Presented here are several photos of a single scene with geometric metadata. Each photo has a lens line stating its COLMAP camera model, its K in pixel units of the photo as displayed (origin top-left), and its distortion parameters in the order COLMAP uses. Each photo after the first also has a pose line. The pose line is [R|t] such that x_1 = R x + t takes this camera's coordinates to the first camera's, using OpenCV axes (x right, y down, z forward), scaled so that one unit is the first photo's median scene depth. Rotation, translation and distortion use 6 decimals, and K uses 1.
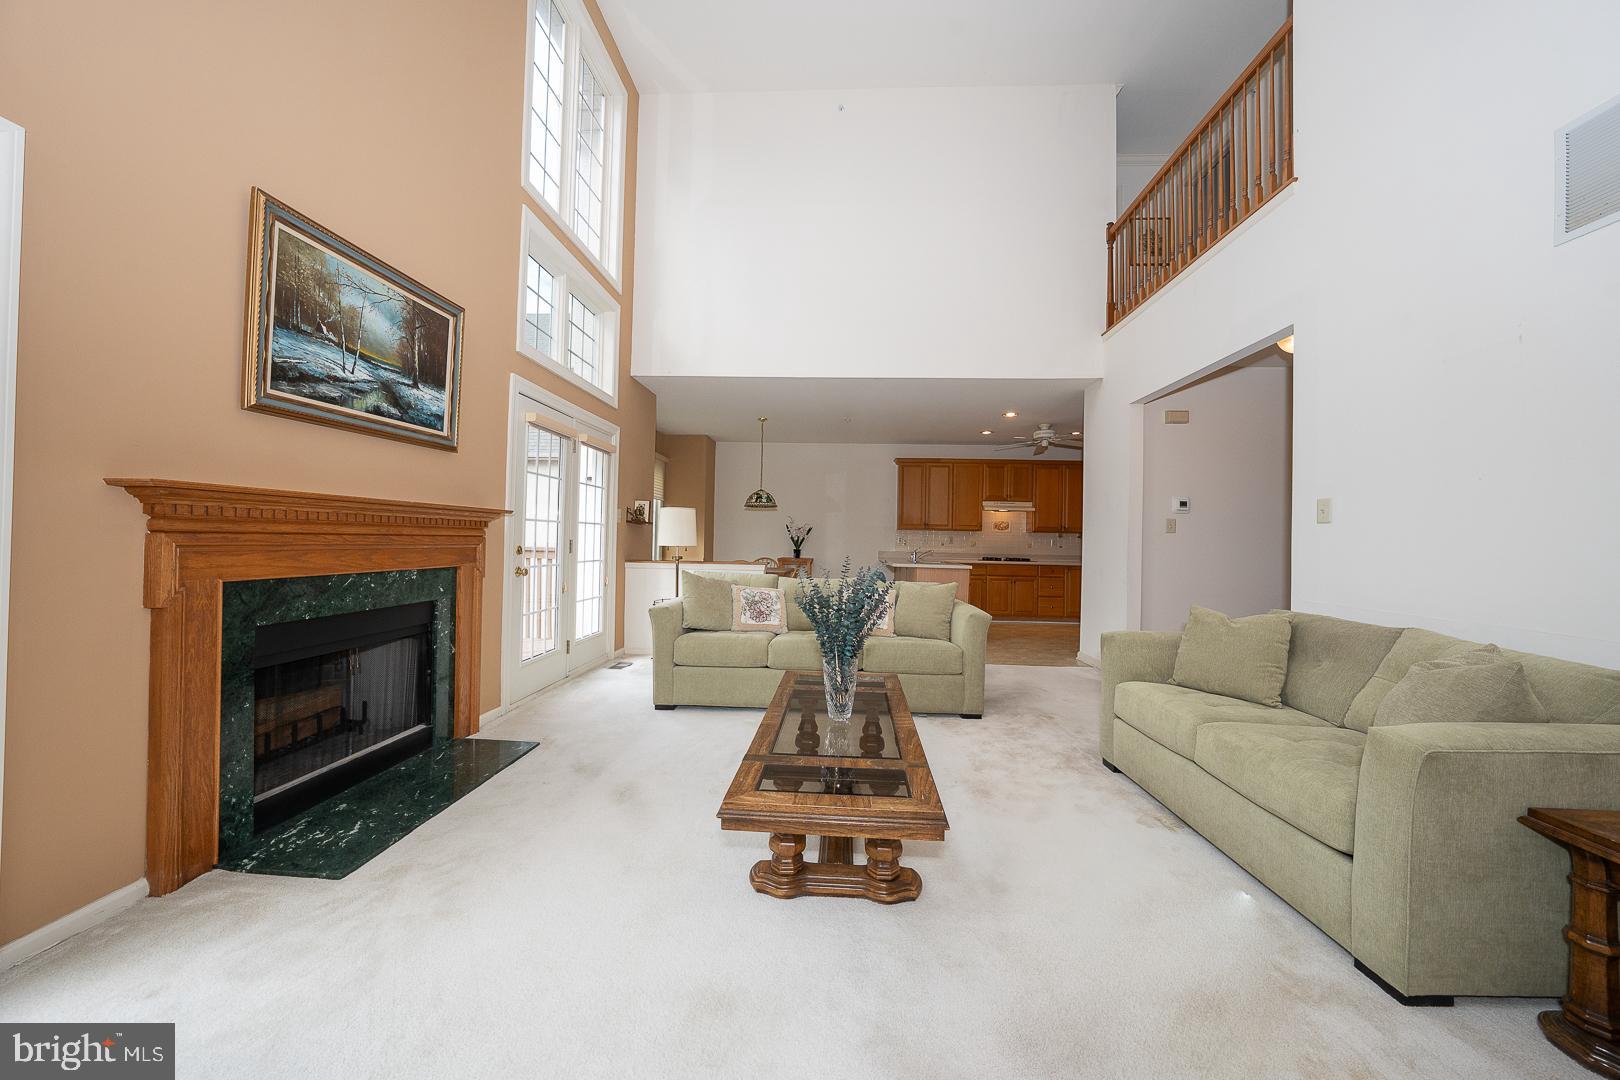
lens RADIAL K [[557.3, 0, 810.4], [0, 557.3, 534.9], [0, 0, 1]] dist [-0.031133, 0.006556]
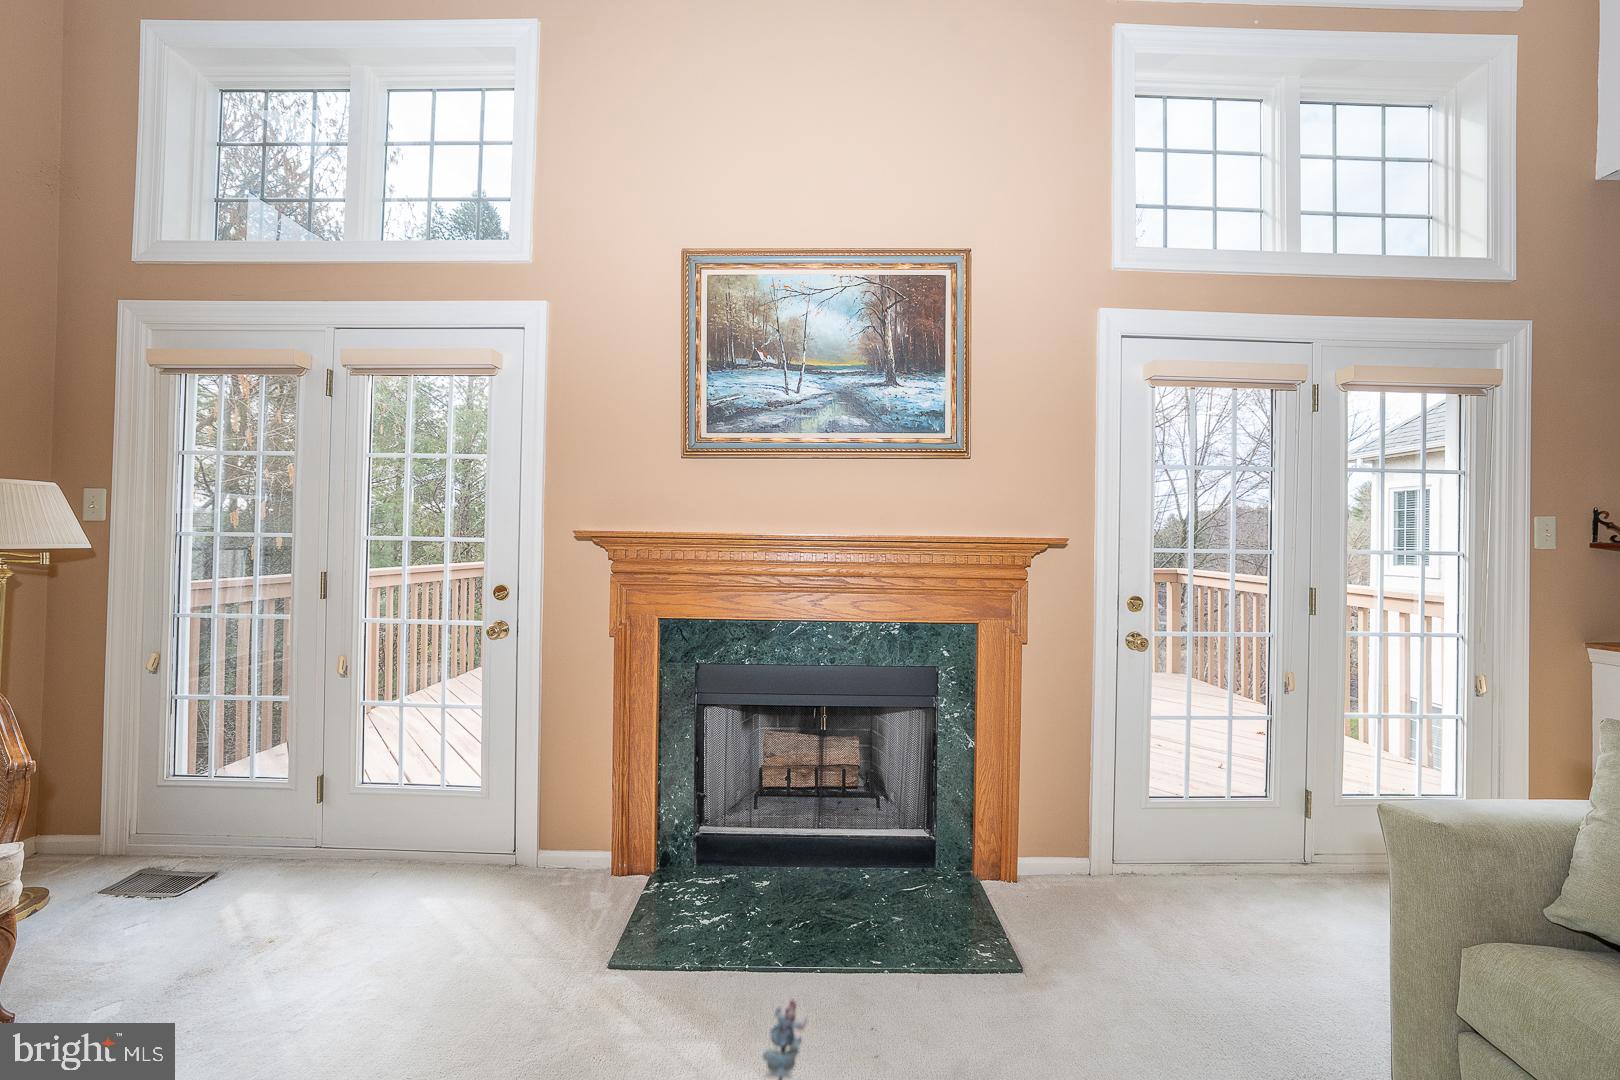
lens RADIAL K [[557.3, 0, 810.4], [0, 557.3, 534.9], [0, 0, 1]] dist [-0.031133, 0.006556]
pose [[0.059479, -0.028393, -0.997826, 0.049488], [-0.006039, 0.999567, -0.028802, -0.038973], [0.998211, 0.007739, 0.059282, 0.940211]]
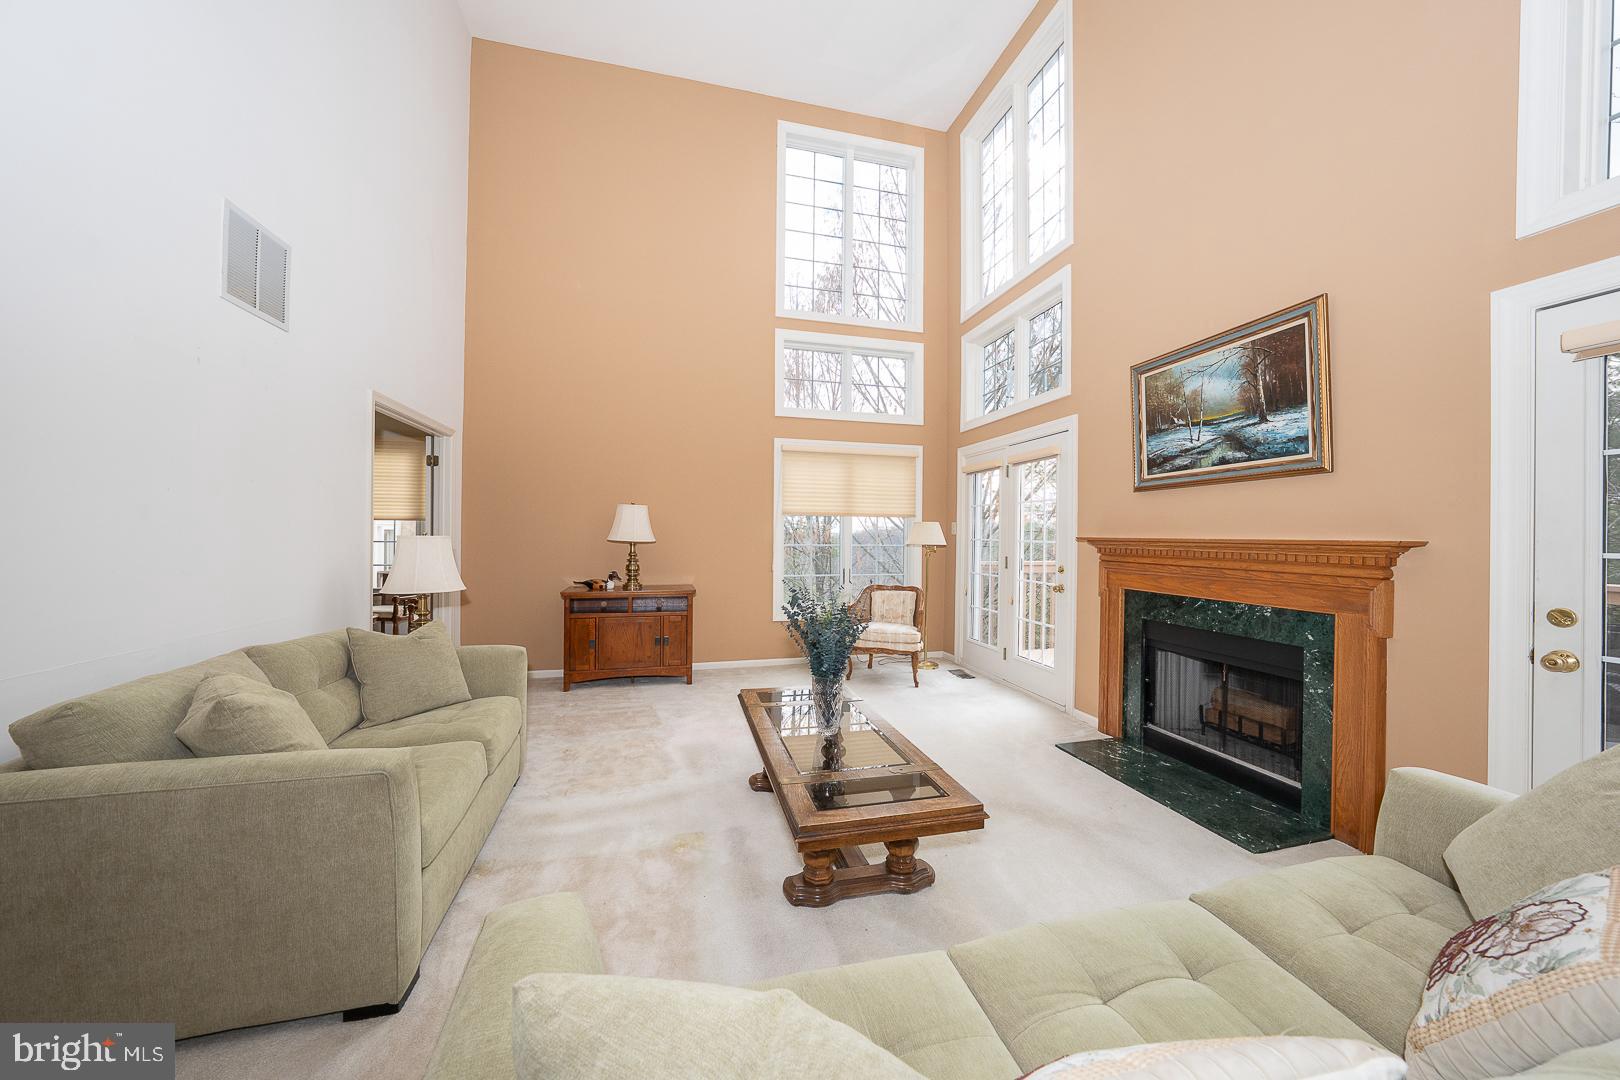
lens RADIAL K [[557.3, 0, 810.4], [0, 557.3, 534.9], [0, 0, 1]] dist [-0.031133, 0.006556]
pose [[-0.953199, -0.028107, -0.301034, 0.393209], [-0.025860, 0.999600, -0.011449, -0.036125], [0.301235, -0.003129, -0.953545, 1.892161]]
